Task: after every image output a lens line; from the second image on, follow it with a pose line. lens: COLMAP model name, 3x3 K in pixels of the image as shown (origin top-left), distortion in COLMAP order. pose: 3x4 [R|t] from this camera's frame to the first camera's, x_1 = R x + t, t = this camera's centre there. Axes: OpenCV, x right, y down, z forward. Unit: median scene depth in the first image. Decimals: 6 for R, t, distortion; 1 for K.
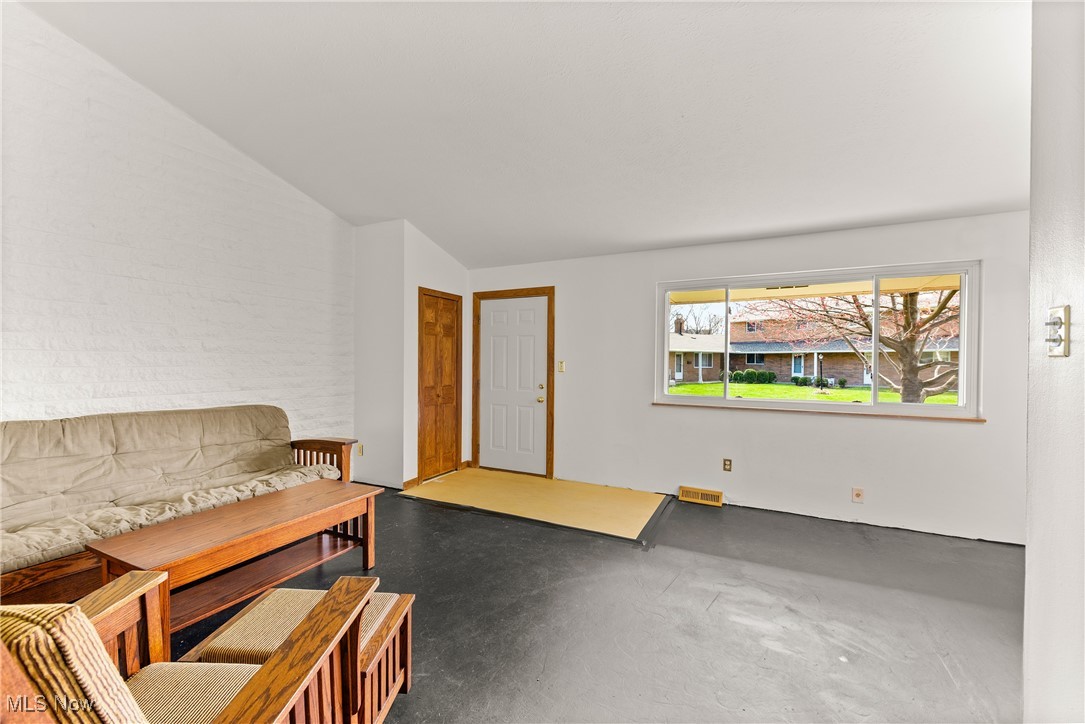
lens RADIAL K [[434.4, 0, 541.1], [0, 434.4, 364.5], [0, 0, 1]] dist [0.004357, 0.000084]
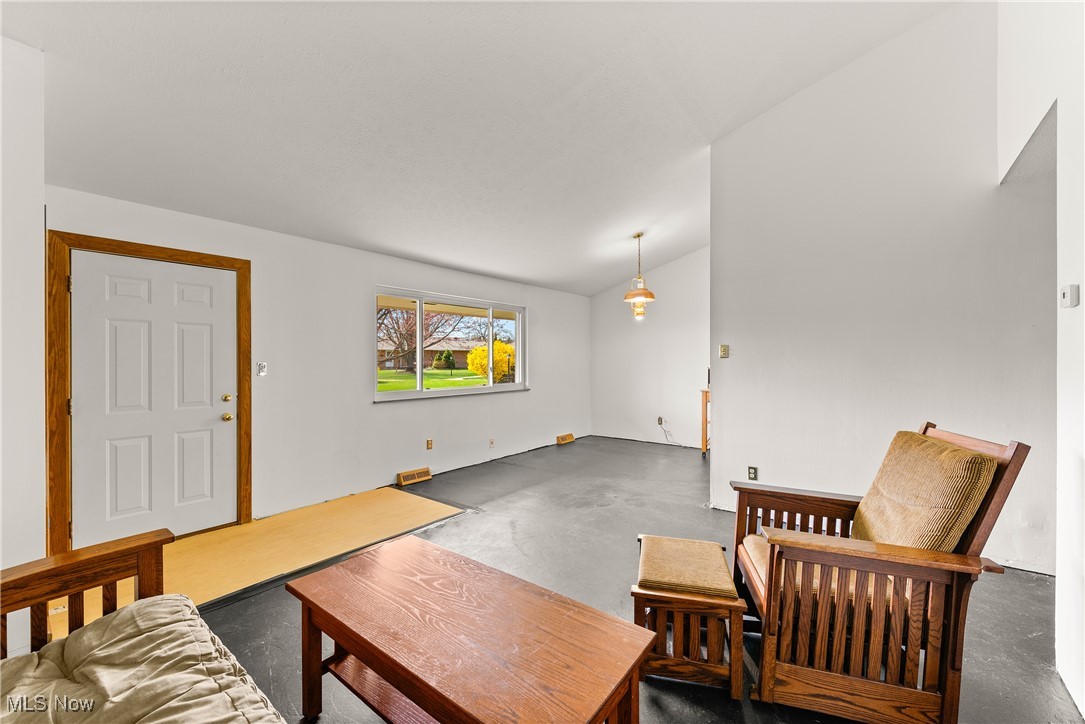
lens RADIAL K [[434.4, 0, 540.3], [0, 434.4, 362.1], [0, 0, 1]] dist [0.004357, 0.000084]
pose [[0.210832, -0.009957, 0.977472, -0.593025], [0.015255, 0.999860, 0.006894, -0.005257], [-0.977403, 0.013458, 0.210954, 0.359199]]
